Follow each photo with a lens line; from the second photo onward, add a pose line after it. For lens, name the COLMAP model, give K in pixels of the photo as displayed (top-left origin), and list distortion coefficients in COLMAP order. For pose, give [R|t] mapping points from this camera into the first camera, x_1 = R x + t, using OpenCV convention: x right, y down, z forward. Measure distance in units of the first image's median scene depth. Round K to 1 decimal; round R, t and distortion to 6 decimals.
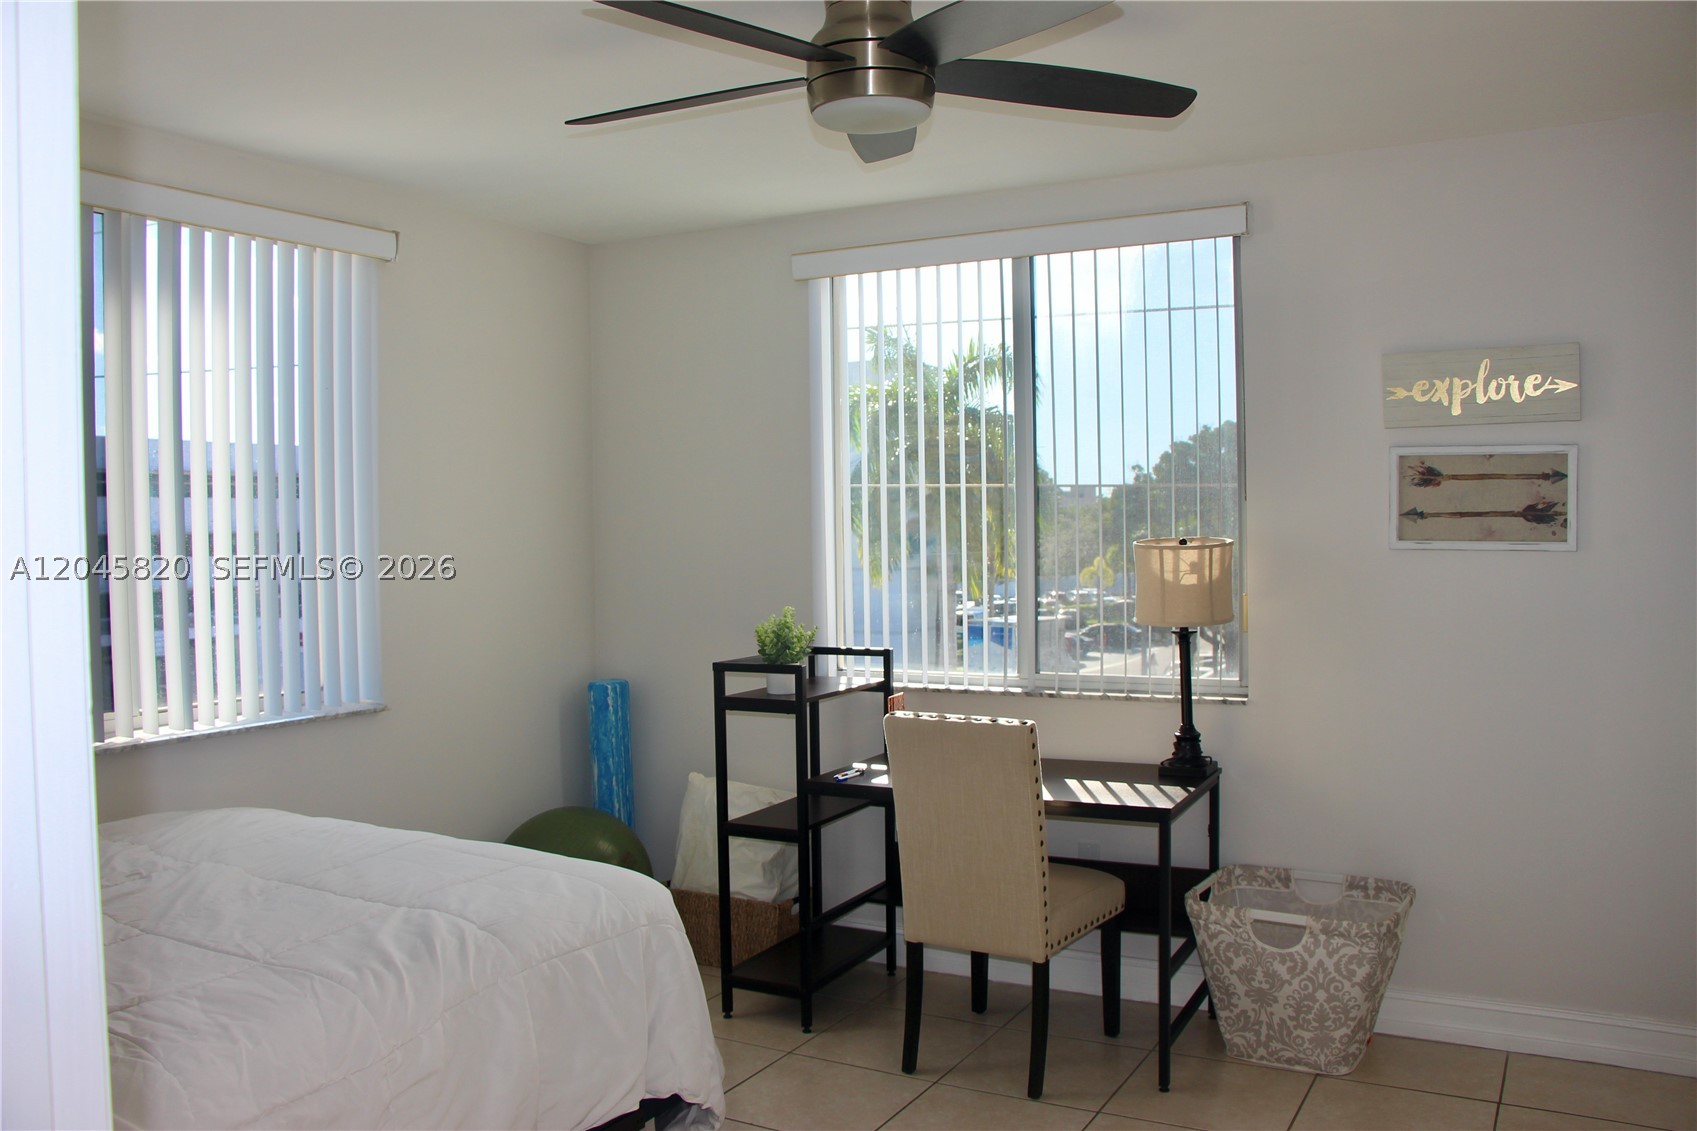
lens RADIAL K [[1379.7, 0, 848.5], [0, 1379.7, 565.5], [0, 0, 1]] dist [-0.185602, 0.148339]
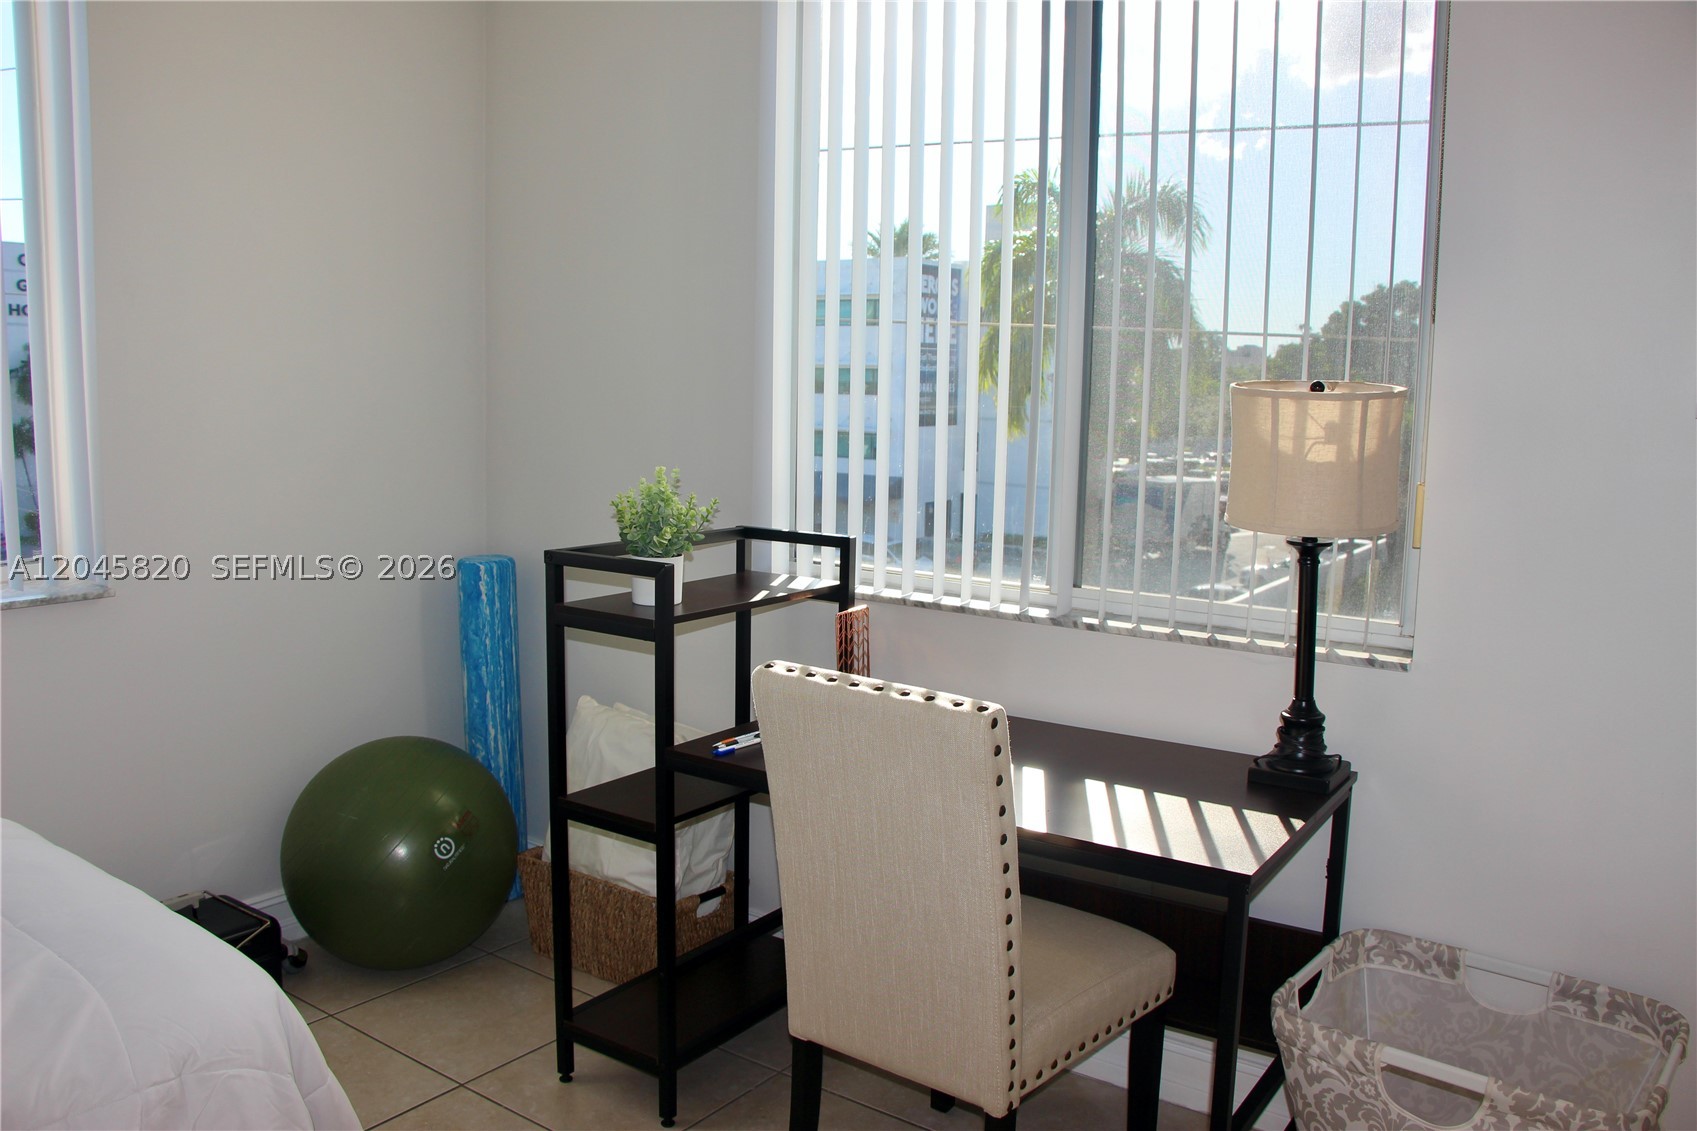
lens RADIAL K [[1379.7, 0, 848.5], [0, 1379.7, 565.5], [0, 0, 1]] dist [-0.185602, 0.148339]
pose [[0.992833, 0.050424, -0.108351, 0.112182], [-0.038111, 0.992881, 0.112853, 0.000814], [0.113270, -0.107914, 0.987686, 0.400701]]
